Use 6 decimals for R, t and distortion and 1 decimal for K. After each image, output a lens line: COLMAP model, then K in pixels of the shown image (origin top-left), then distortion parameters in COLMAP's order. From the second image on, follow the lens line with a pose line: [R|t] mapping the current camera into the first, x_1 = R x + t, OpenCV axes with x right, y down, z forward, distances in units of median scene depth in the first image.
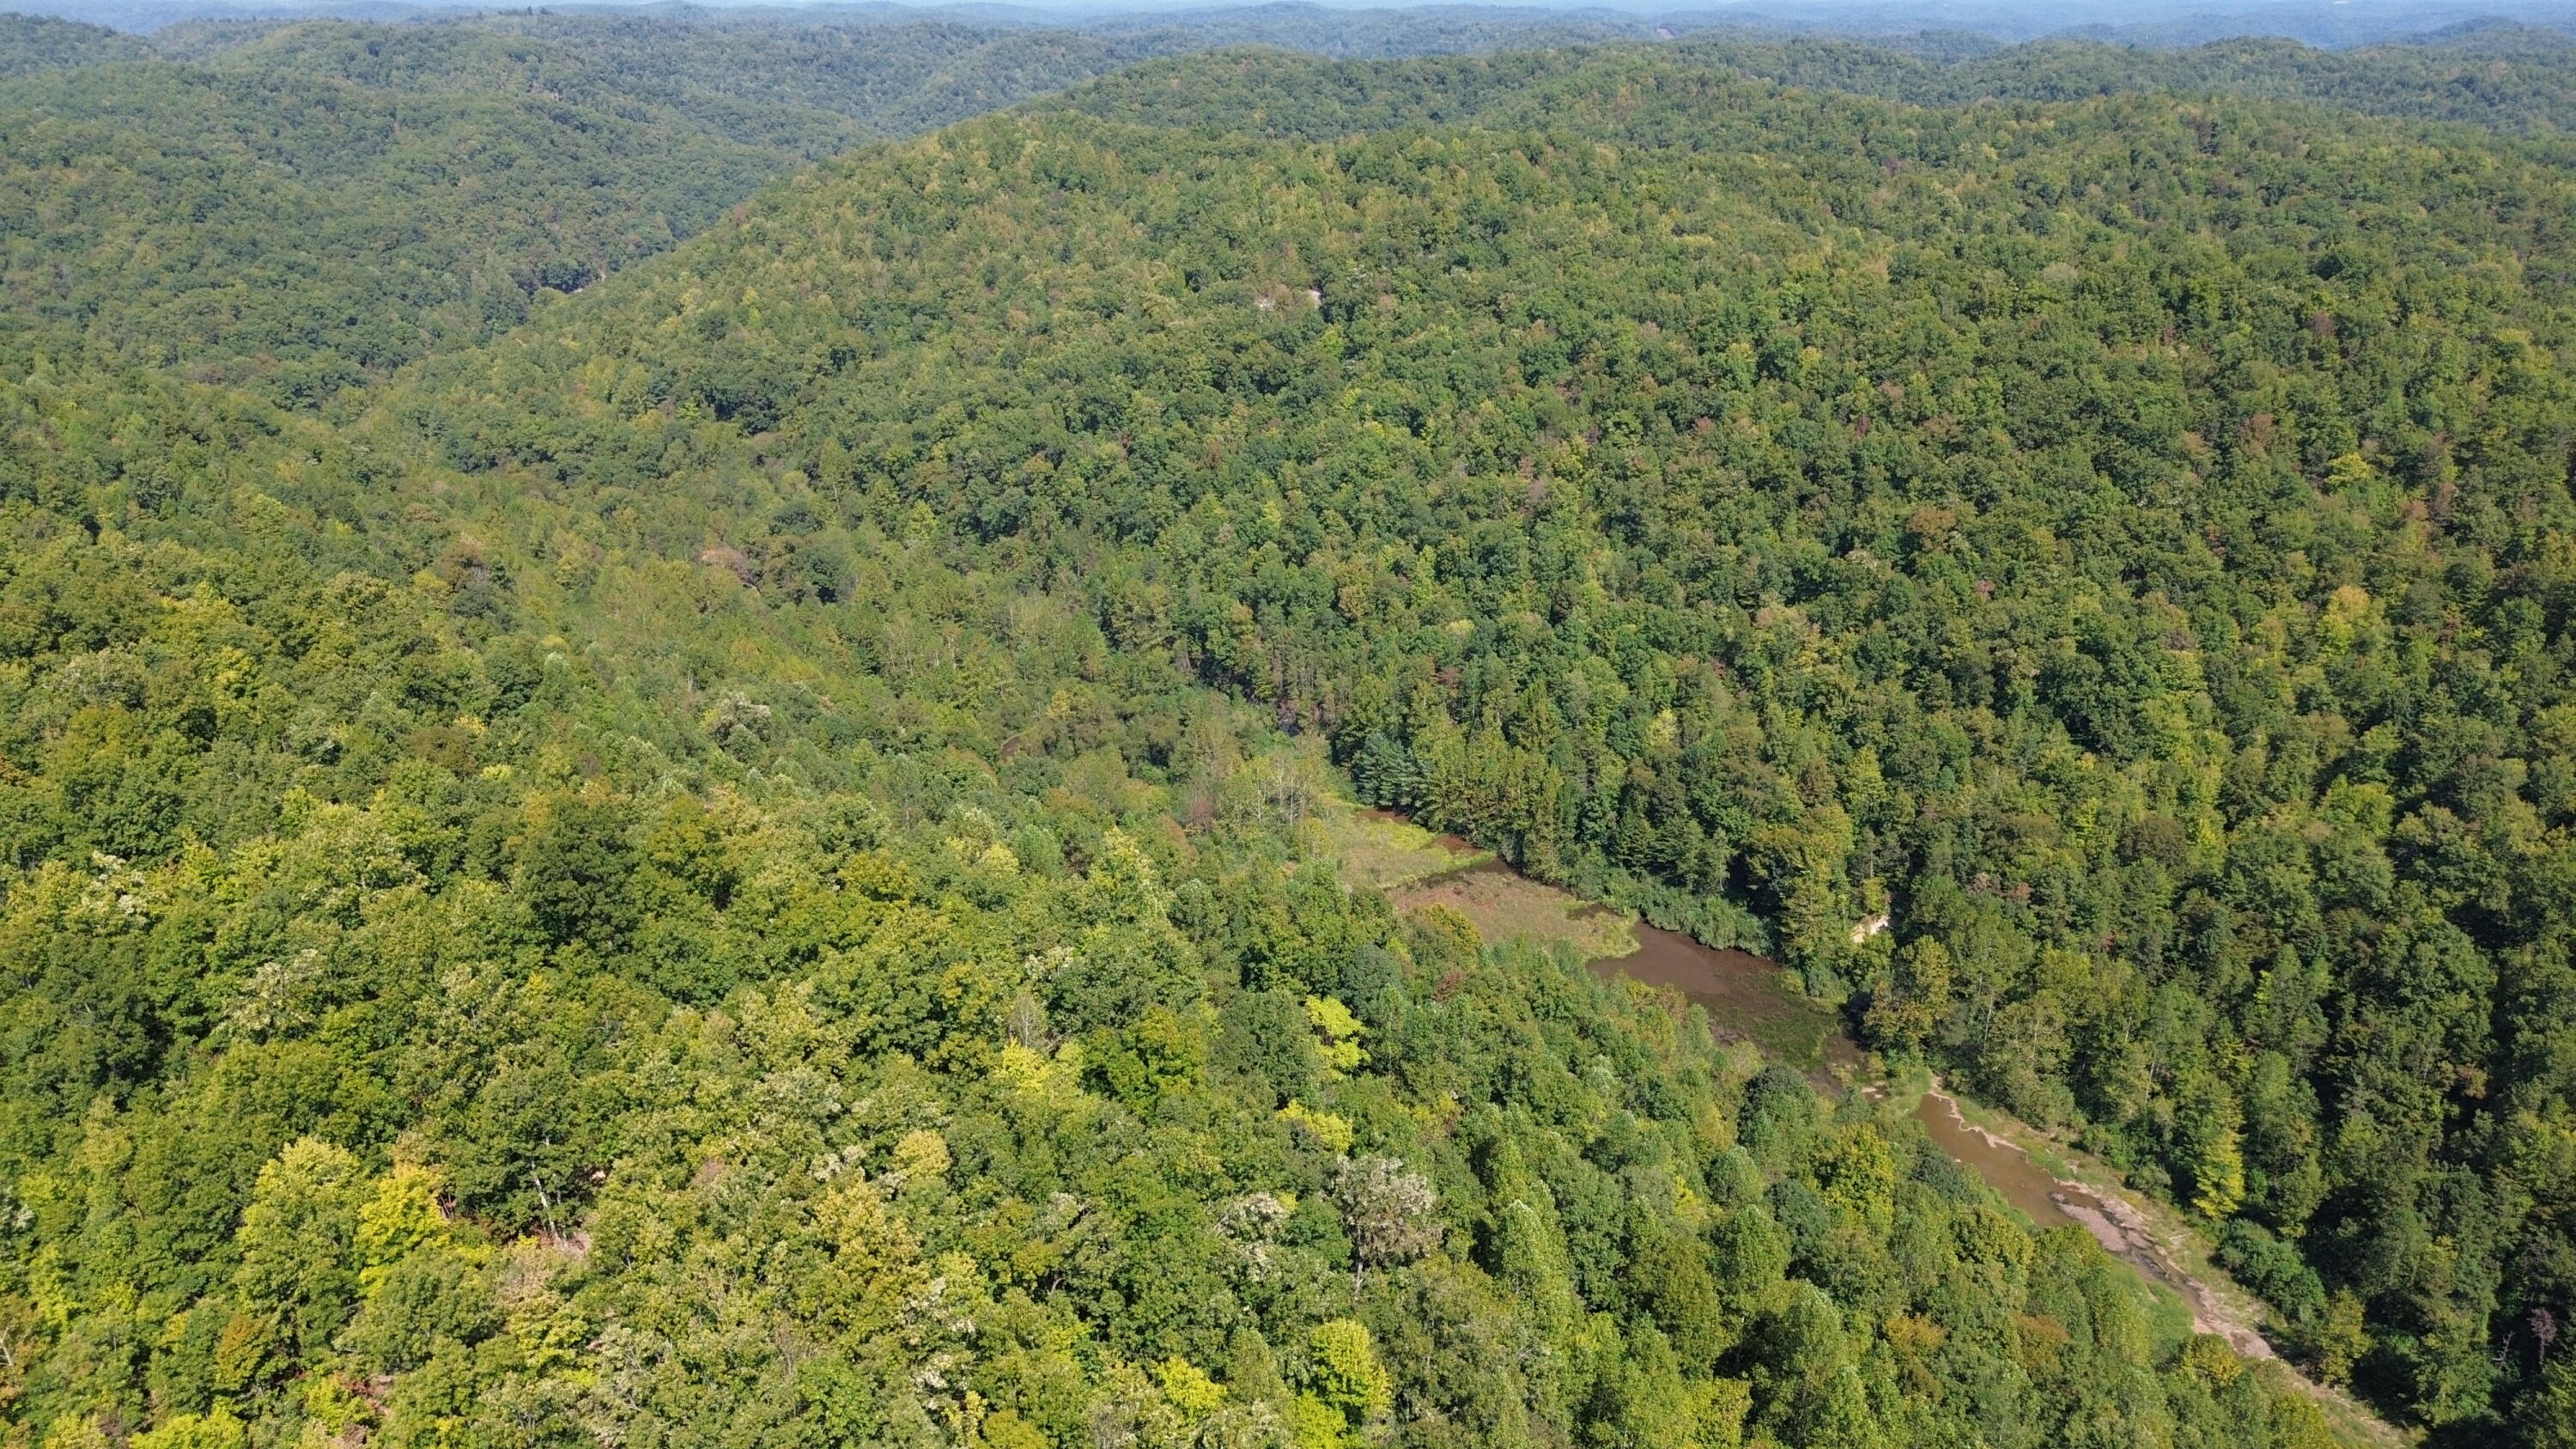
lens RADIAL K [[1789.1, 0, 1288.0], [0, 1789.1, 724.5], [0, 0, 1]] dist [0.066021, -0.081253]
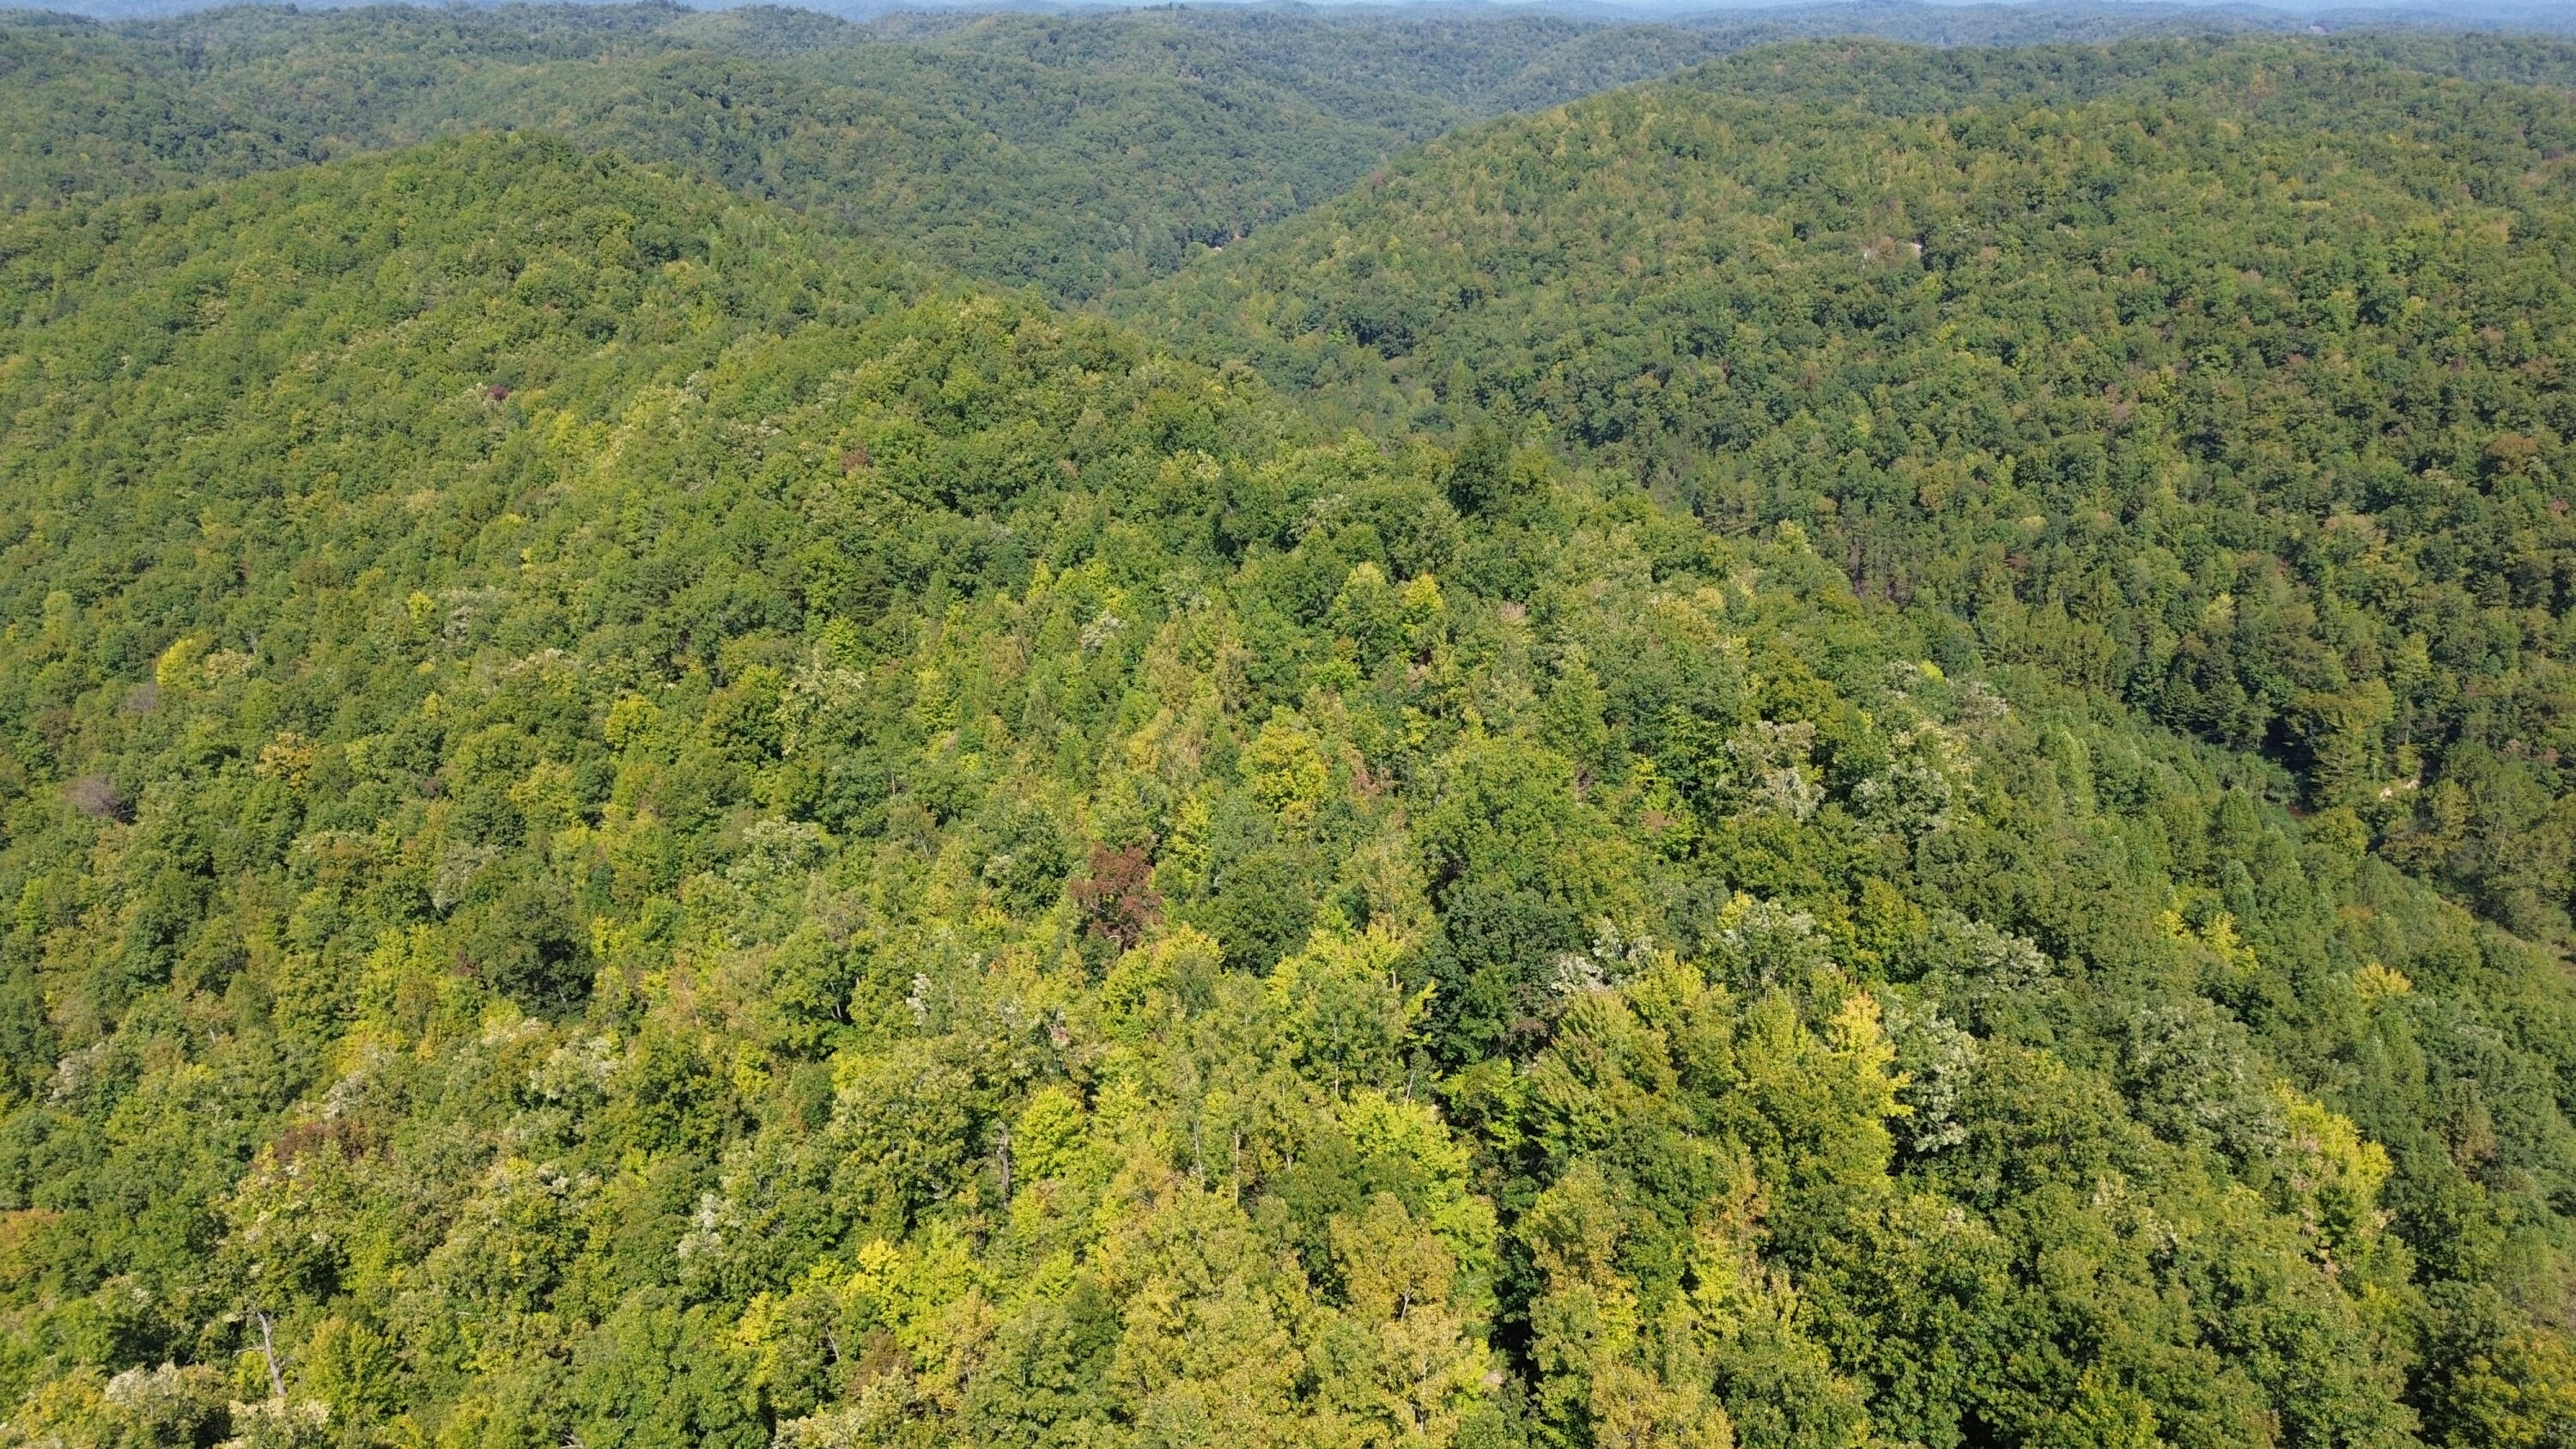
lens RADIAL K [[1789.1, 0, 1288.0], [0, 1789.1, 724.5], [0, 0, 1]] dist [0.066021, -0.081253]
pose [[0.956232, 0.111046, -0.270719, -0.027382], [-0.110826, 0.993709, 0.016150, 0.094747], [0.270809, 0.014560, 0.962523, -0.199192]]
